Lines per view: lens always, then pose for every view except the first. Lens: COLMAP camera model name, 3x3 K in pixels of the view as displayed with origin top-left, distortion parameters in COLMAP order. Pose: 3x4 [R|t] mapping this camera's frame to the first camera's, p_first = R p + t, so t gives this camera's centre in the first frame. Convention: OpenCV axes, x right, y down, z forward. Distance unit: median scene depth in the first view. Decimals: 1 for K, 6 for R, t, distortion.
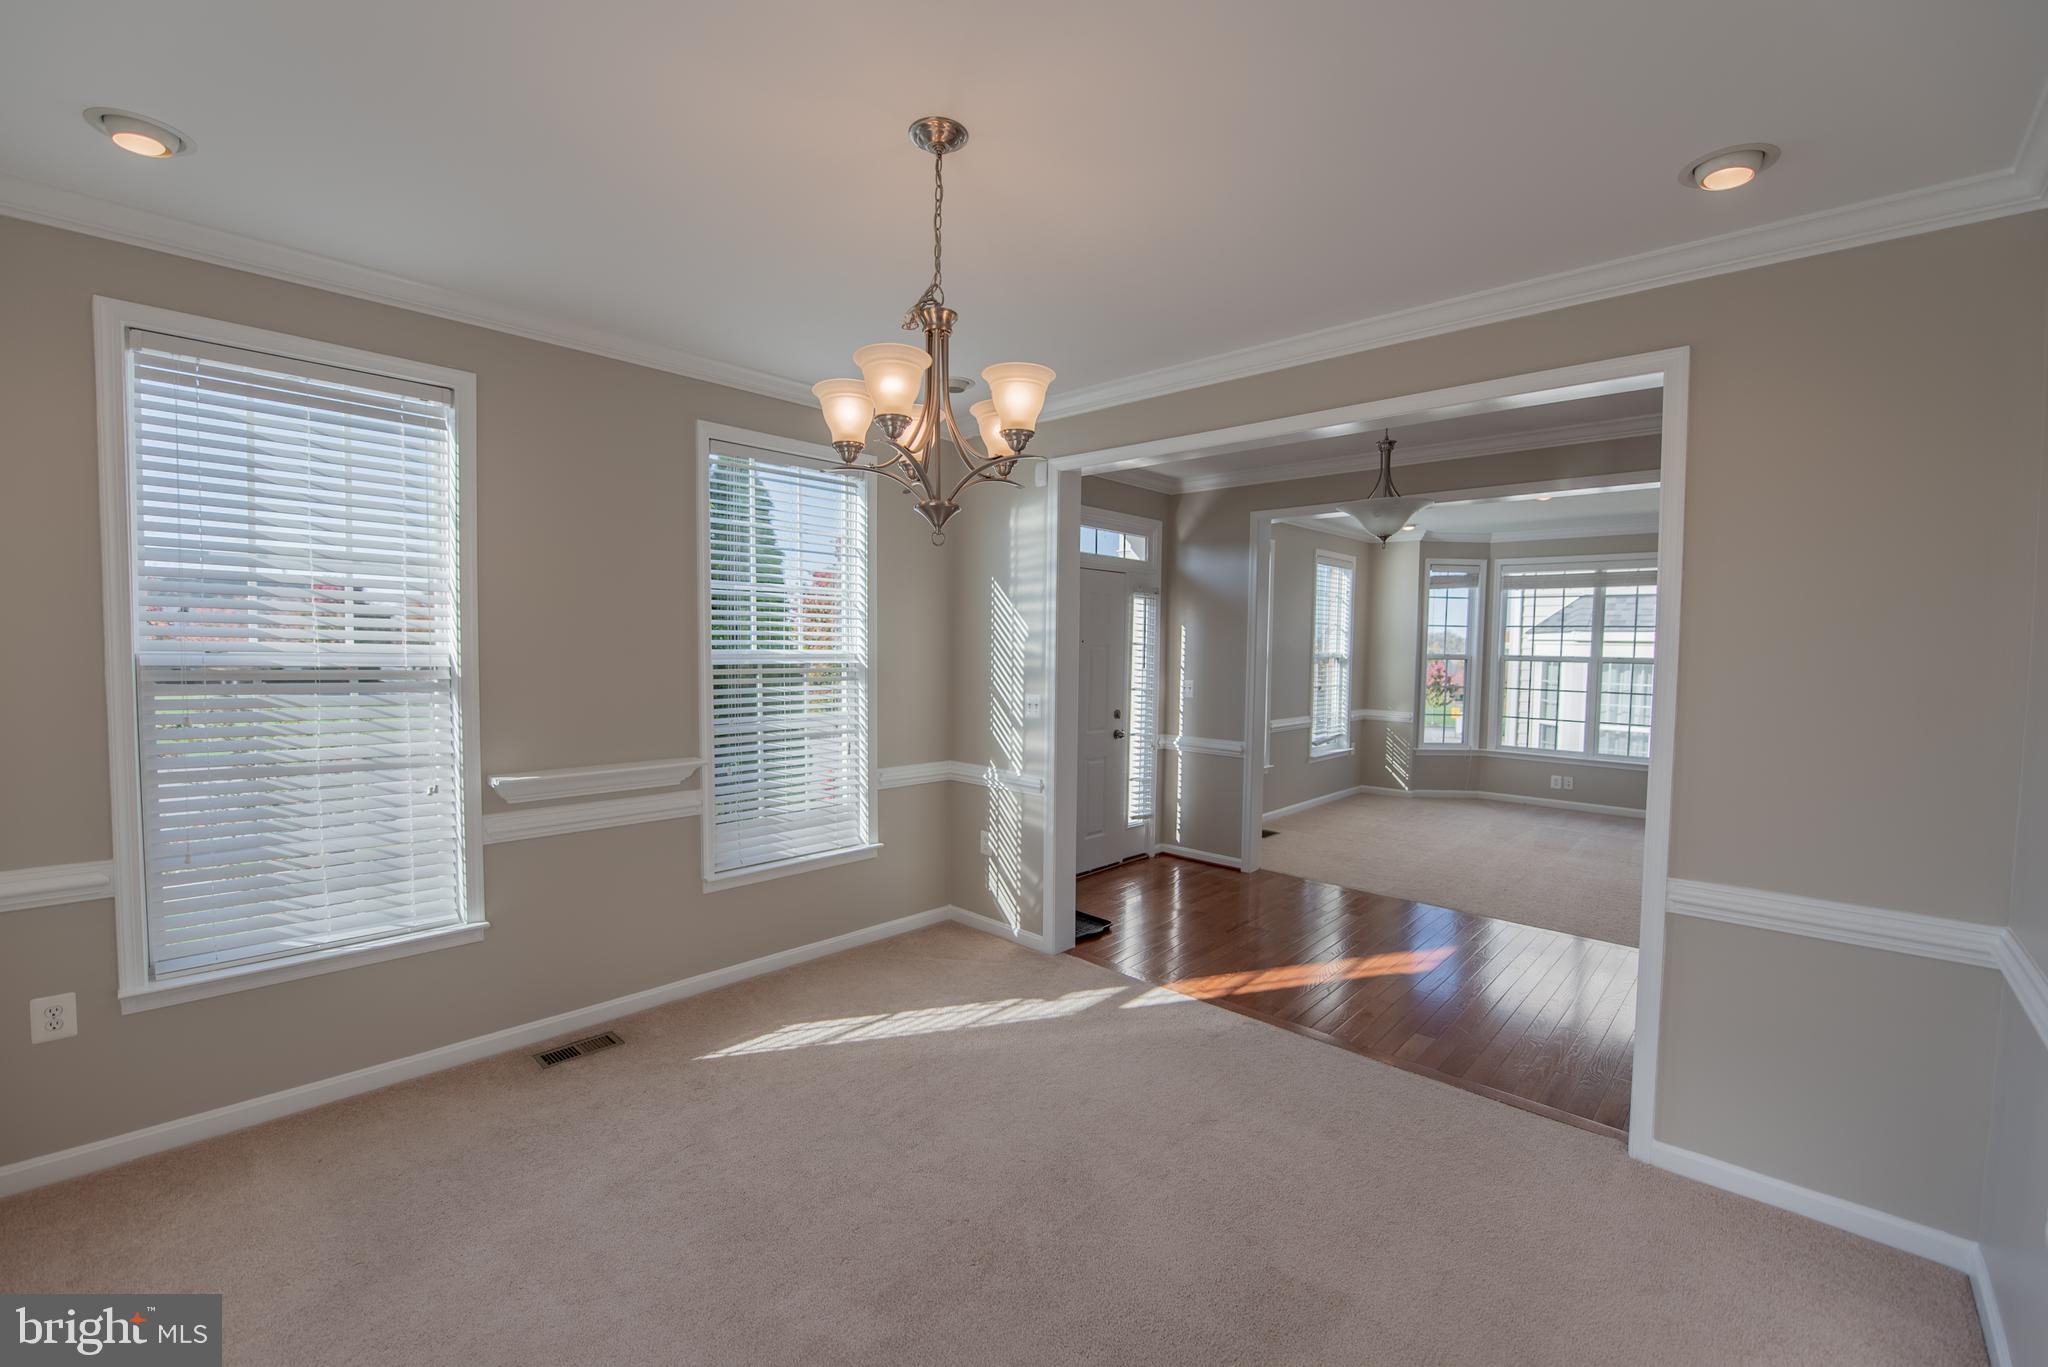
lens RADIAL K [[873.7, 0, 1024.0], [0, 873.7, 683.5], [0, 0, 1]] dist [-0.012391, -0.000094]
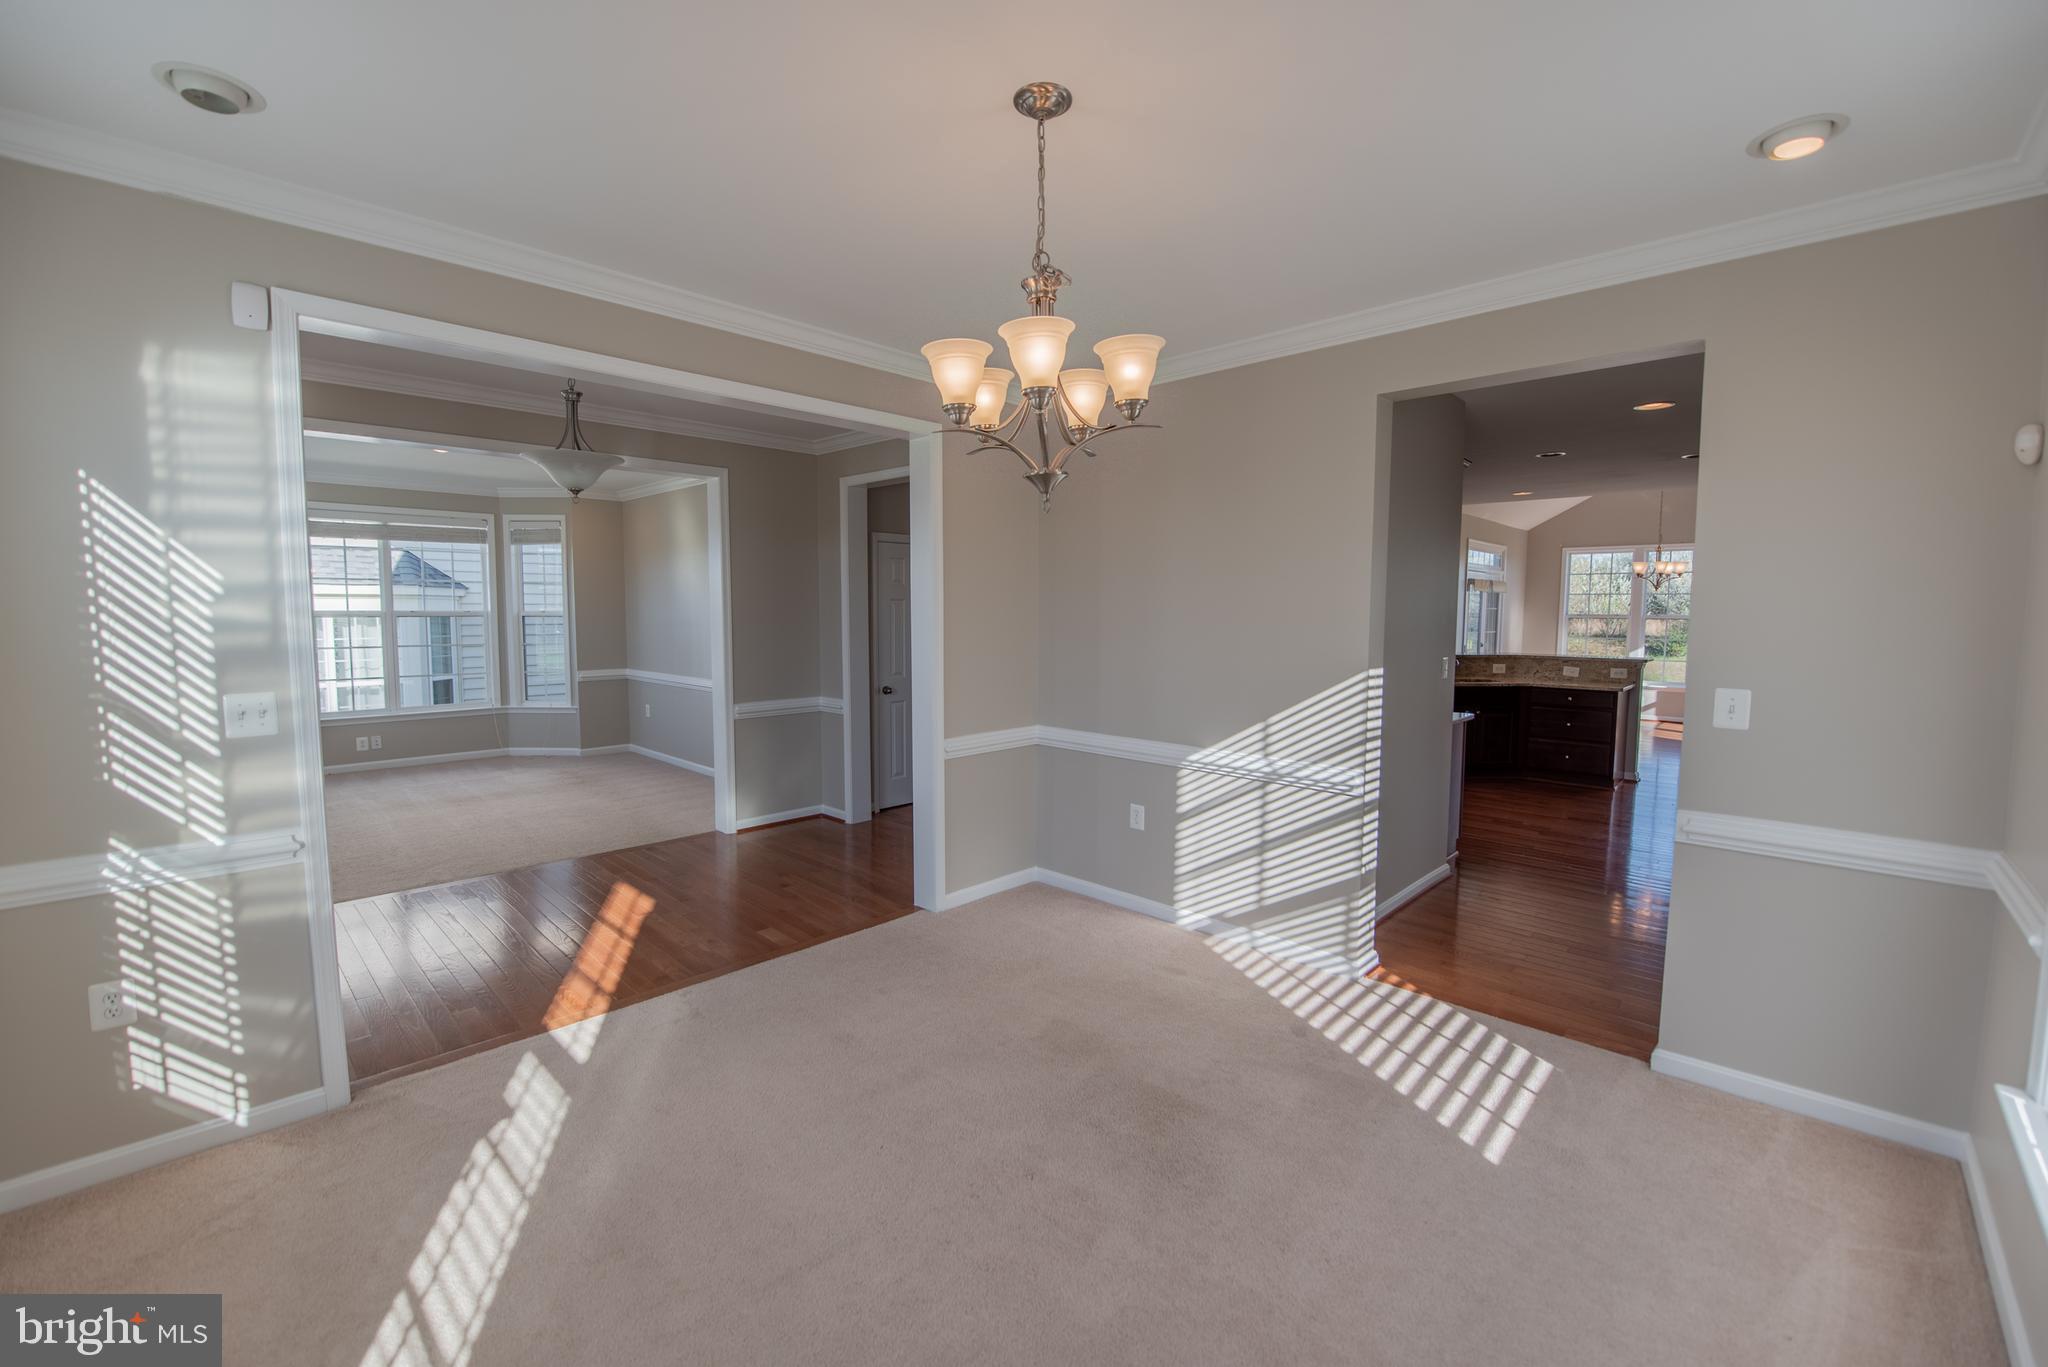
lens RADIAL K [[833.2, 0, 1027.1], [0, 833.2, 673.1], [0, 0, 1]] dist [-0.002188, -0.000354]
pose [[0.016569, -0.092872, 0.995540, -0.507119], [0.043907, 0.994784, 0.092071, -0.028402], [-0.998898, 0.042186, 0.020560, 0.472071]]
